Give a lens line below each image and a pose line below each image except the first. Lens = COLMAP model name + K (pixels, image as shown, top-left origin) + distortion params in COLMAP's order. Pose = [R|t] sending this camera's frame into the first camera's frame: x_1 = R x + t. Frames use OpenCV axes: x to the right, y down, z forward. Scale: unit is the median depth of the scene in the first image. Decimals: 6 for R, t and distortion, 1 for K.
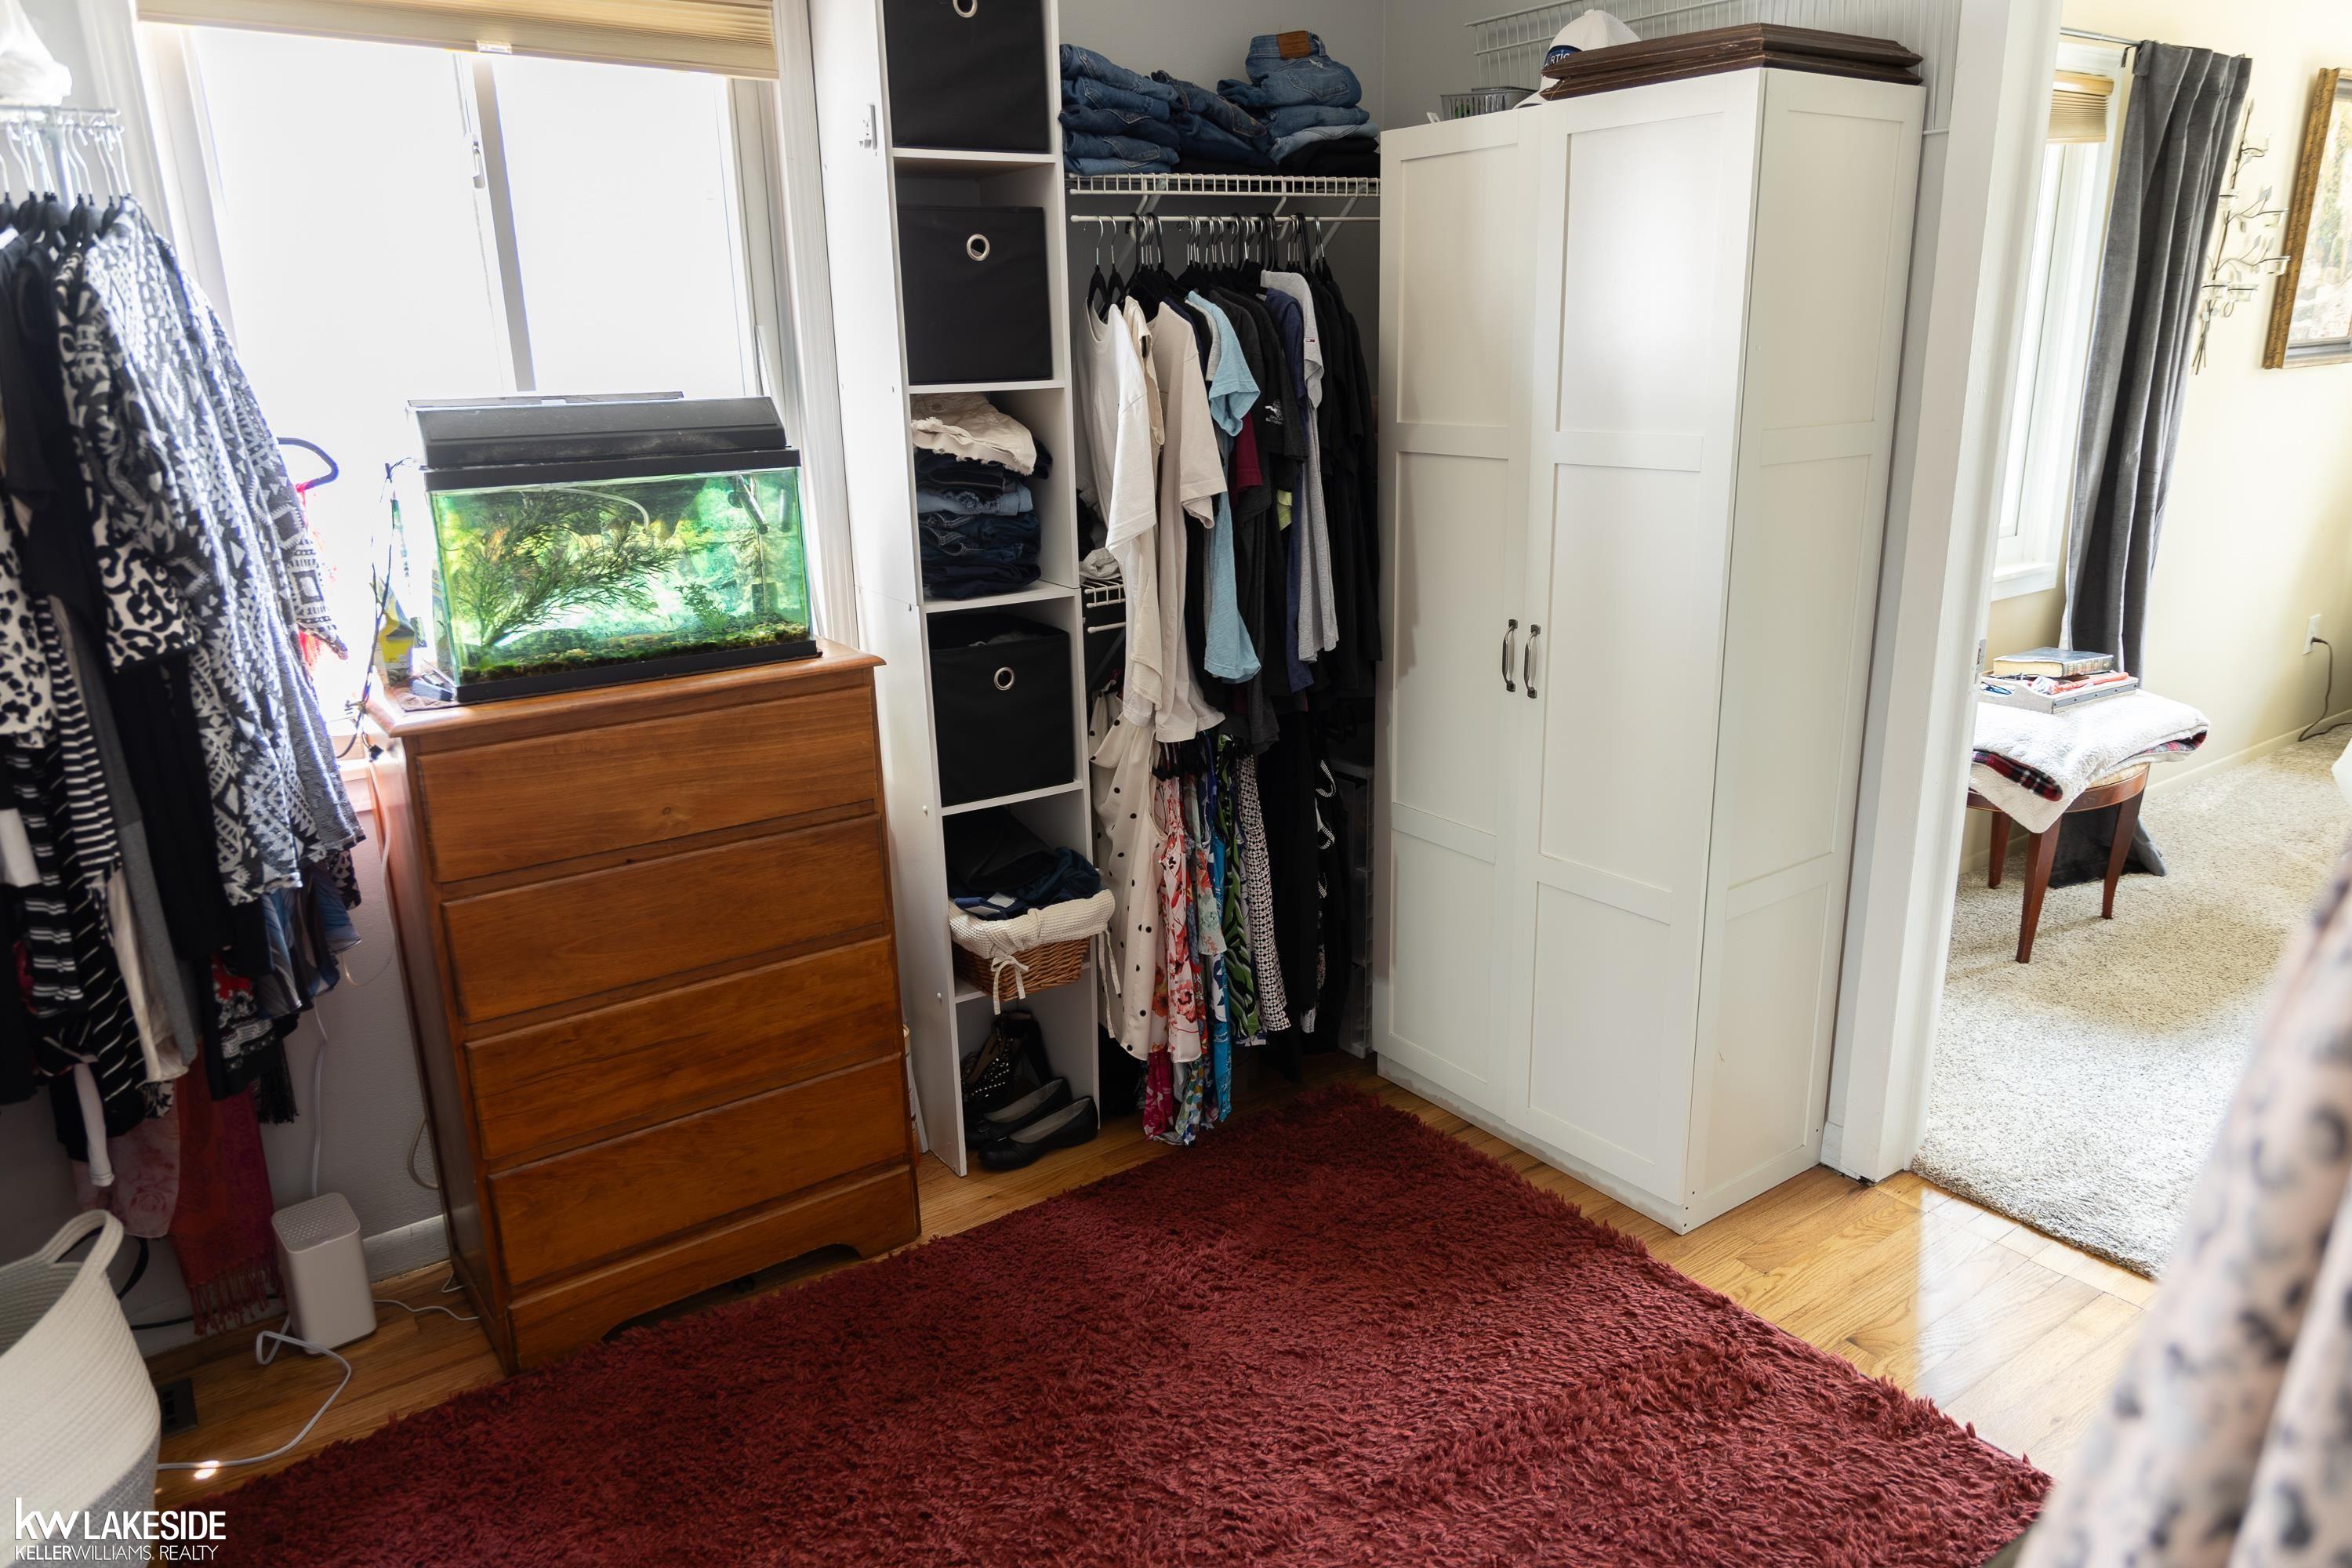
lens RADIAL K [[1562.5, 0, 1187.8], [0, 1562.5, 784.0], [0, 0, 1]] dist [0.000273, 0.004576]
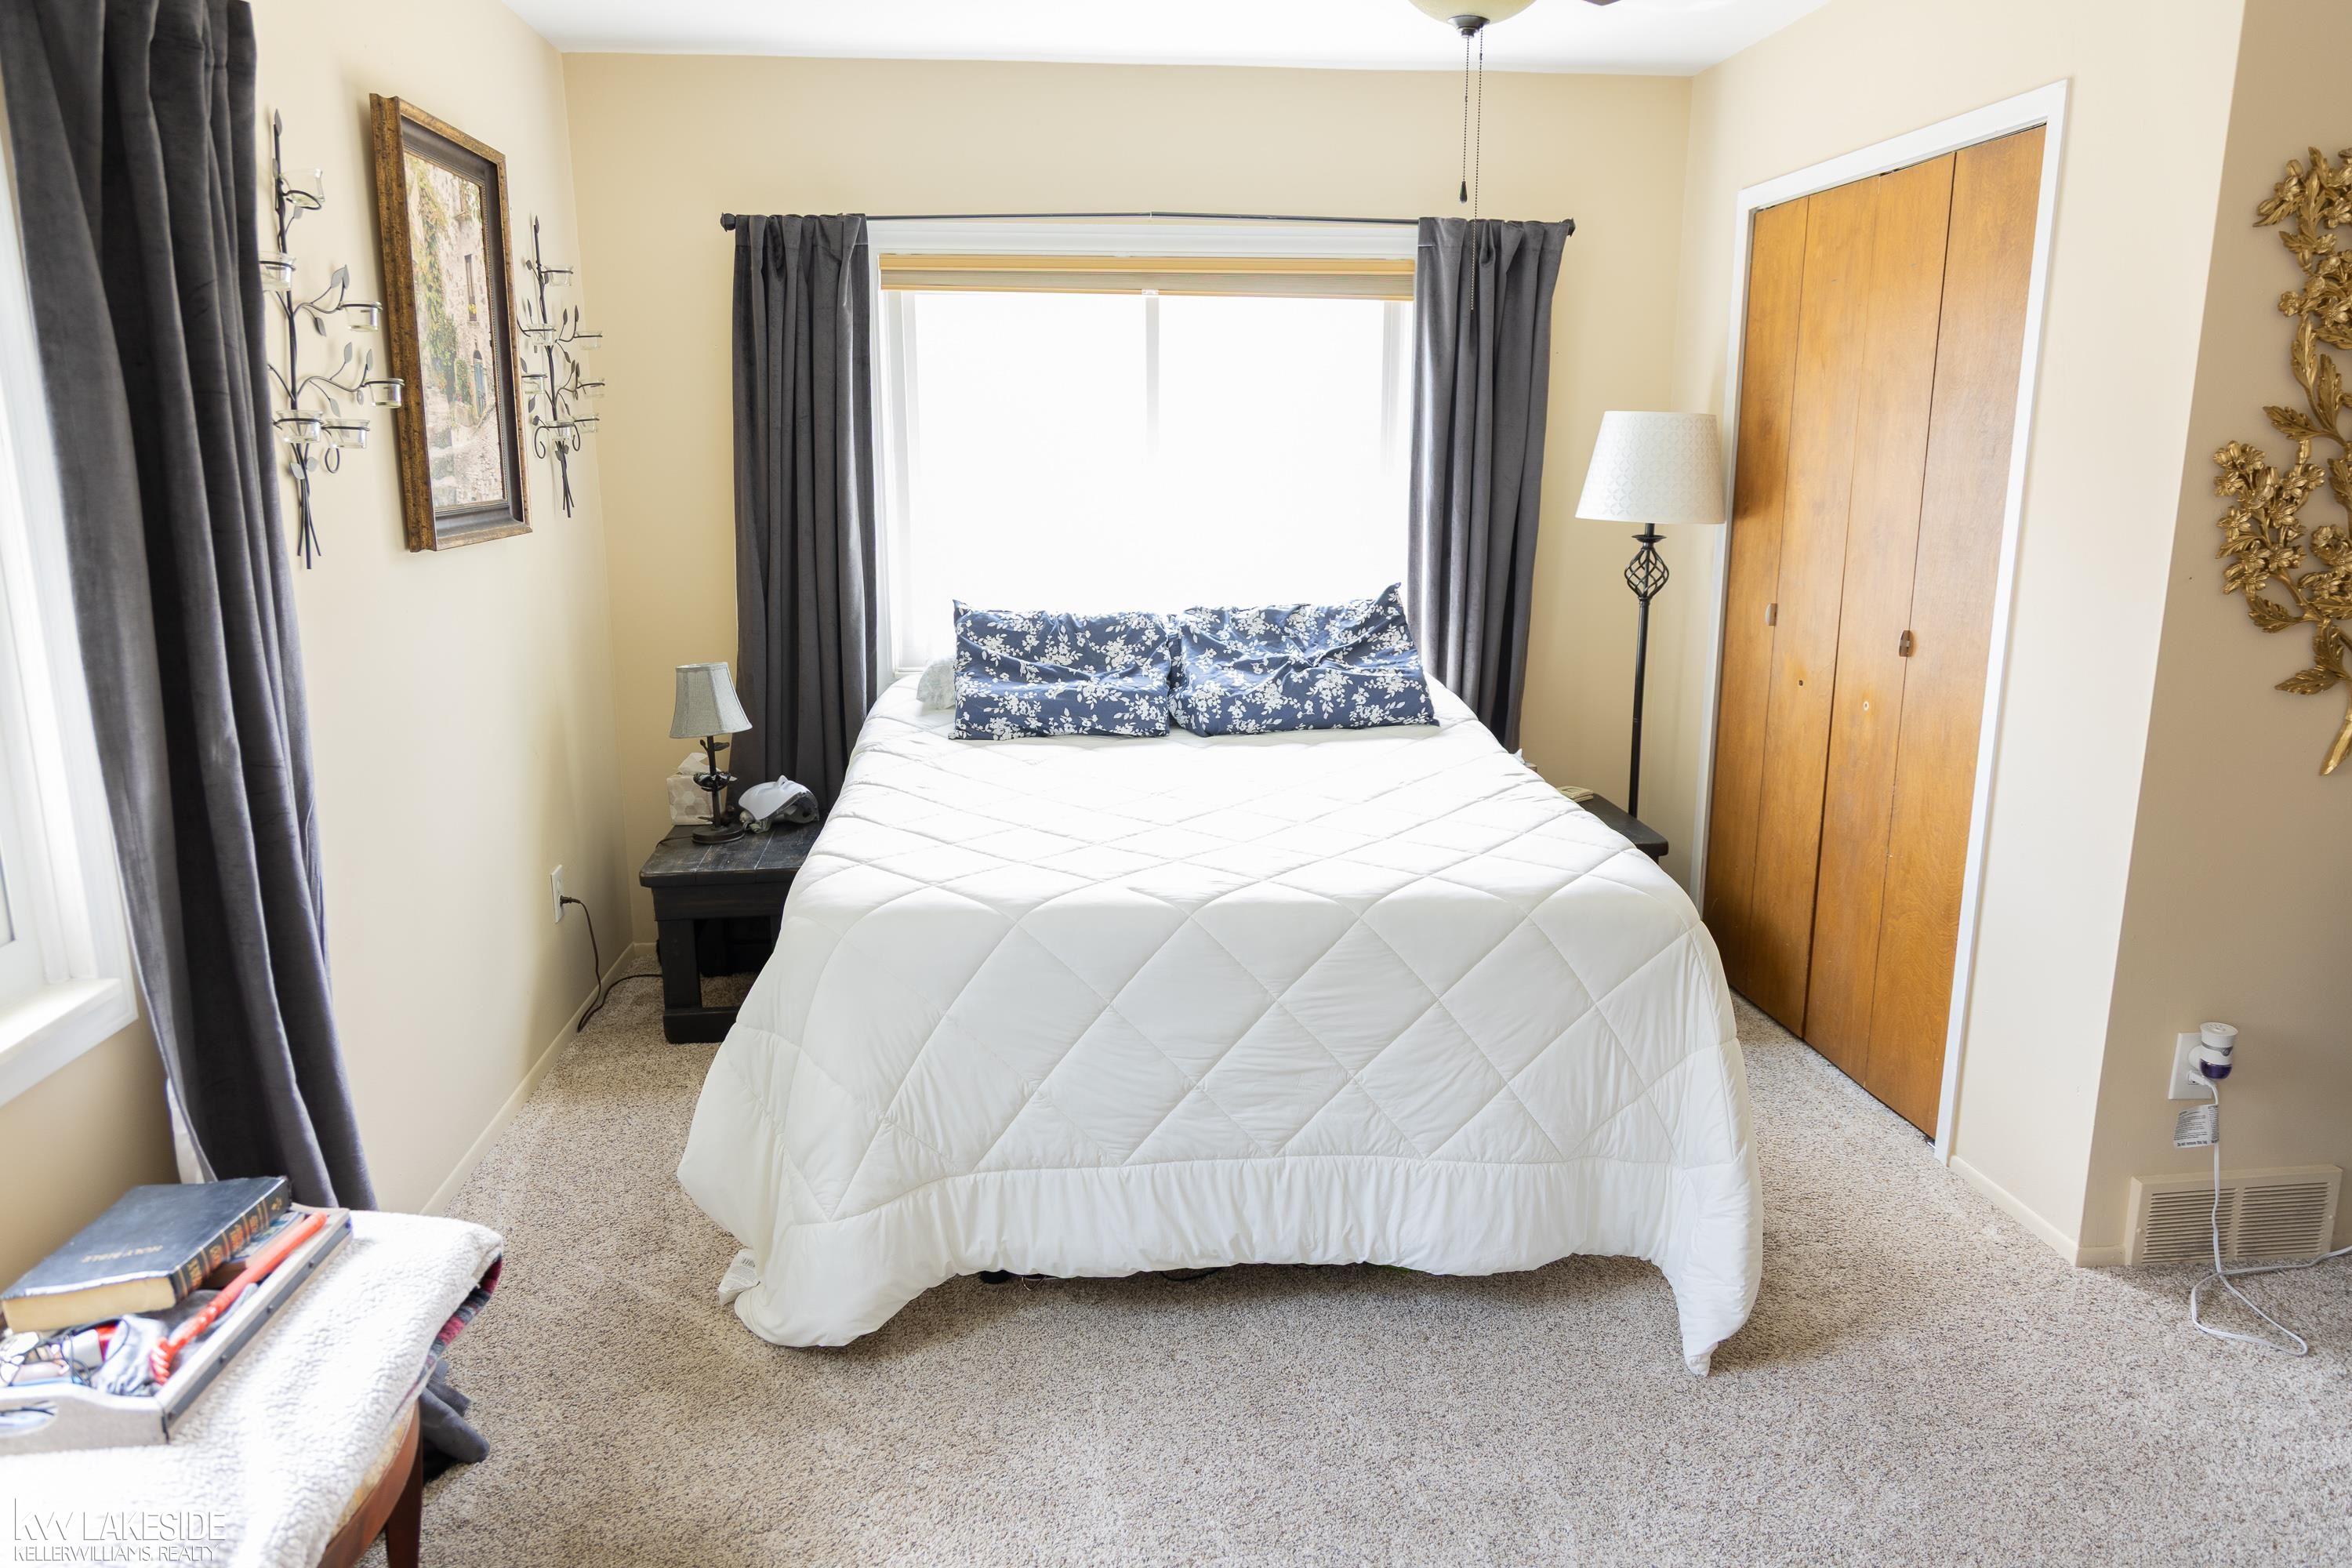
lens RADIAL K [[1562.5, 0, 1180.8], [0, 1562.5, 774.6], [0, 0, 1]] dist [0.000273, 0.004576]
pose [[0.496494, -0.159337, 0.853291, 0.297583], [0.235610, 0.970842, 0.044196, -0.136733], [-0.835453, 0.179101, 0.519559, 0.440516]]
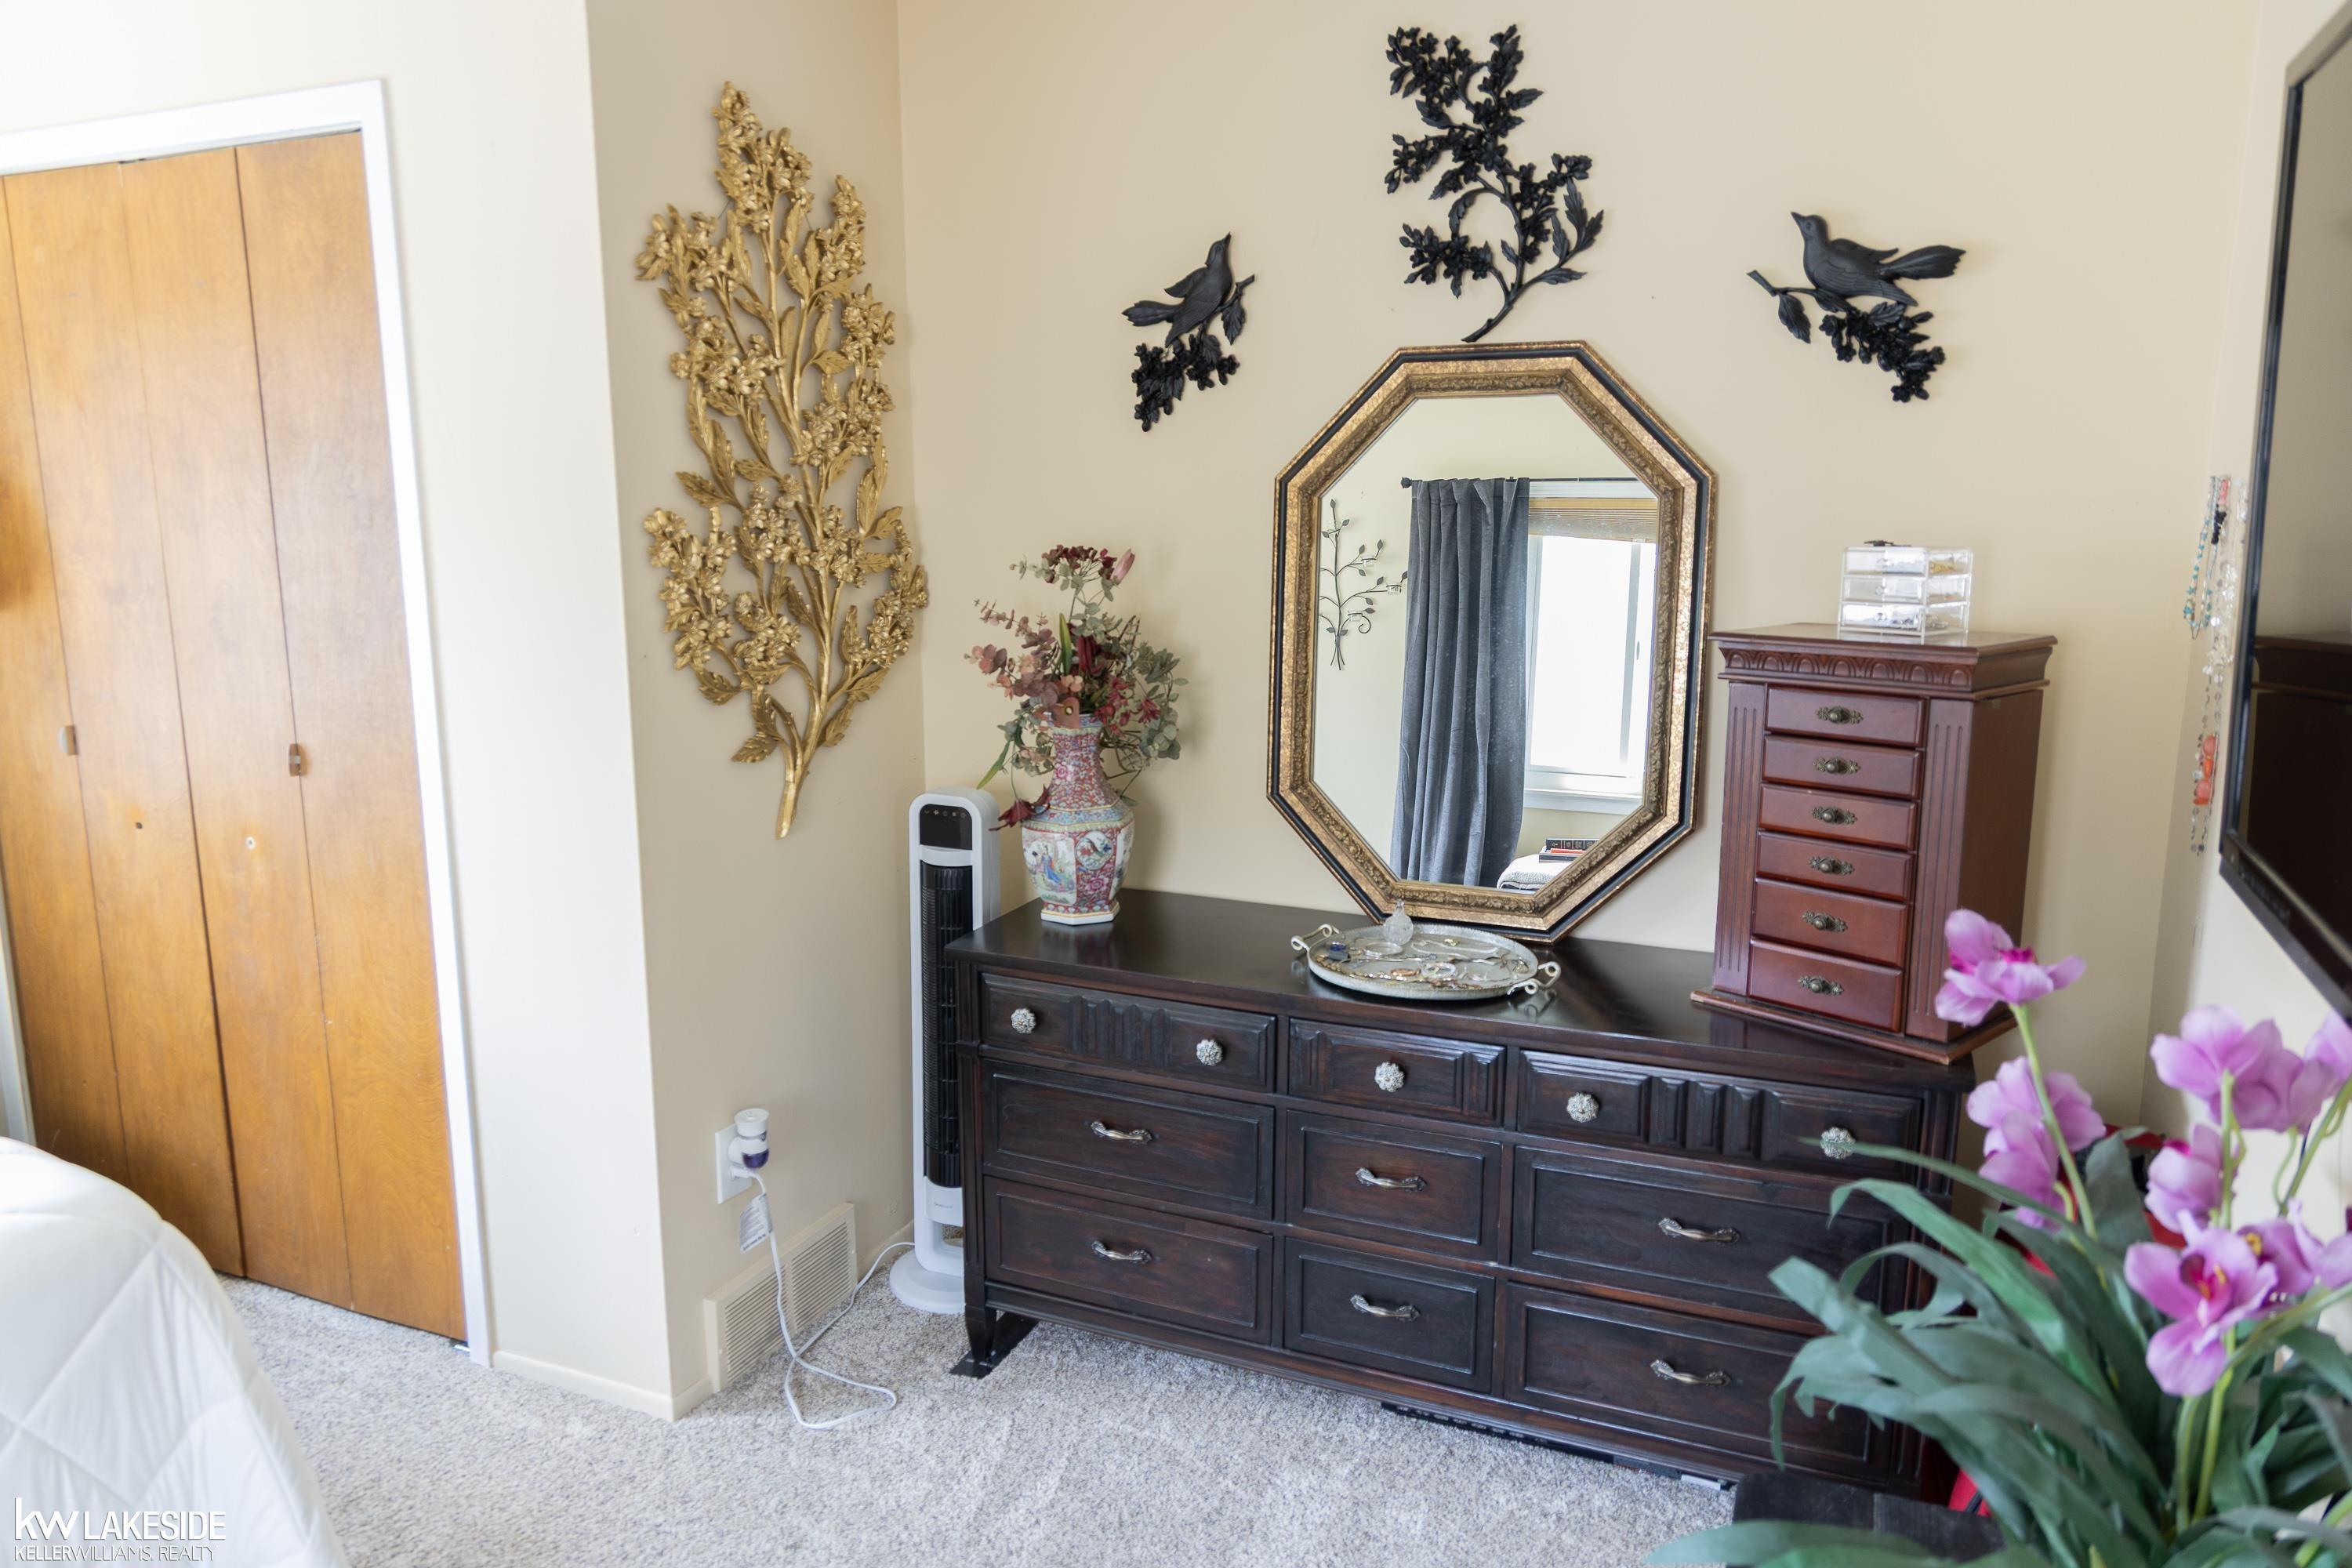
lens RADIAL K [[1562.5, 0, 1185.7], [0, 1562.5, 782.5], [0, 0, 1]] dist [0.000273, 0.004576]
pose [[-0.507728, -0.127073, 0.852094, 0.422352], [0.255377, 0.922410, 0.289728, -0.158570], [-0.822797, 0.364709, -0.435881, 0.504660]]
